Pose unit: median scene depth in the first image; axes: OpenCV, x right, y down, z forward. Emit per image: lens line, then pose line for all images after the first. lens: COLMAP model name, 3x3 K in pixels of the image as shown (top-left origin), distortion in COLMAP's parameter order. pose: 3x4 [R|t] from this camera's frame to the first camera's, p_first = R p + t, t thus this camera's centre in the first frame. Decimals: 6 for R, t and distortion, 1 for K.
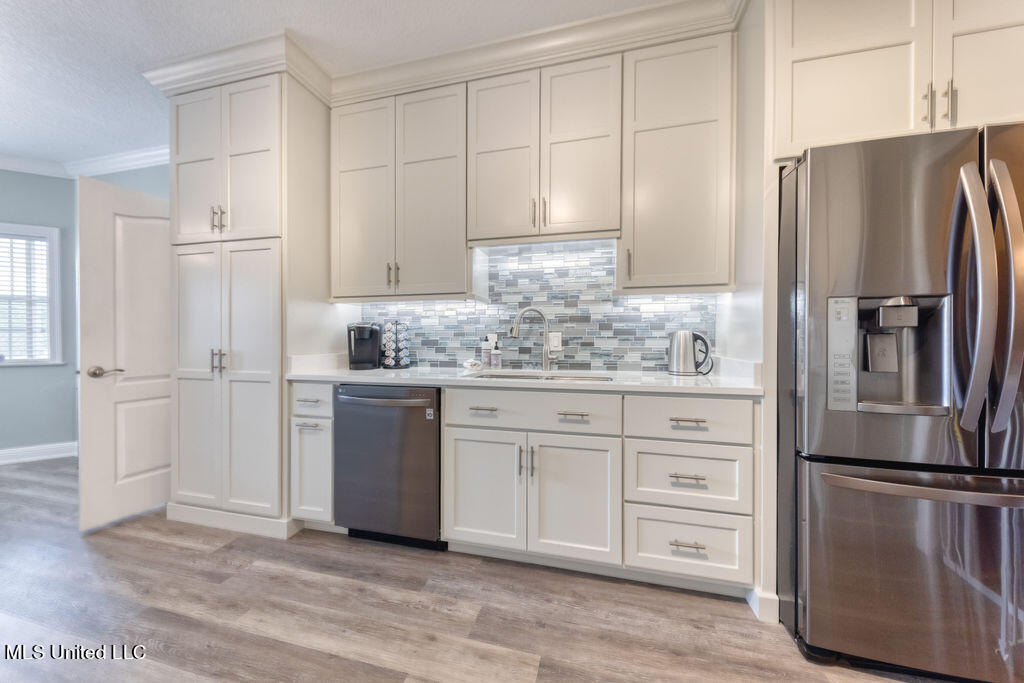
lens RADIAL K [[353.0, 0, 513.0], [0, 353.0, 337.7], [0, 0, 1]] dist [0.009850, -0.004210]
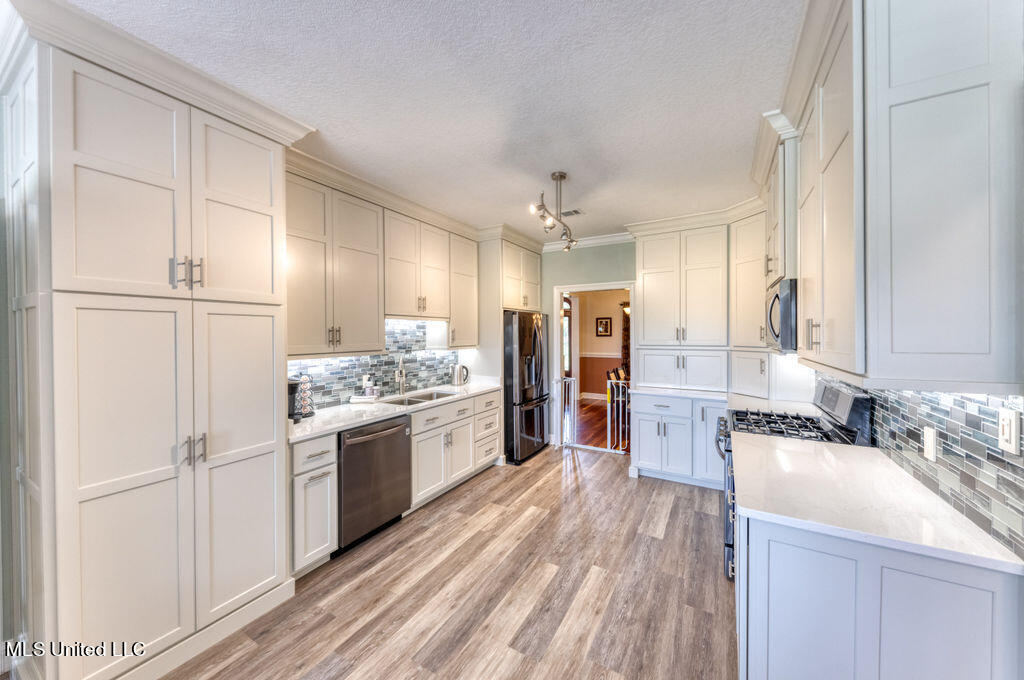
lens RADIAL K [[353.0, 0, 513.0], [0, 353.0, 336.2], [0, 0, 1]] dist [0.009850, -0.004210]
pose [[0.272668, -0.006164, 0.962088, -1.402111], [0.005859, 0.999972, 0.004746, -0.188940], [-0.962090, 0.004343, 0.272696, 0.086543]]
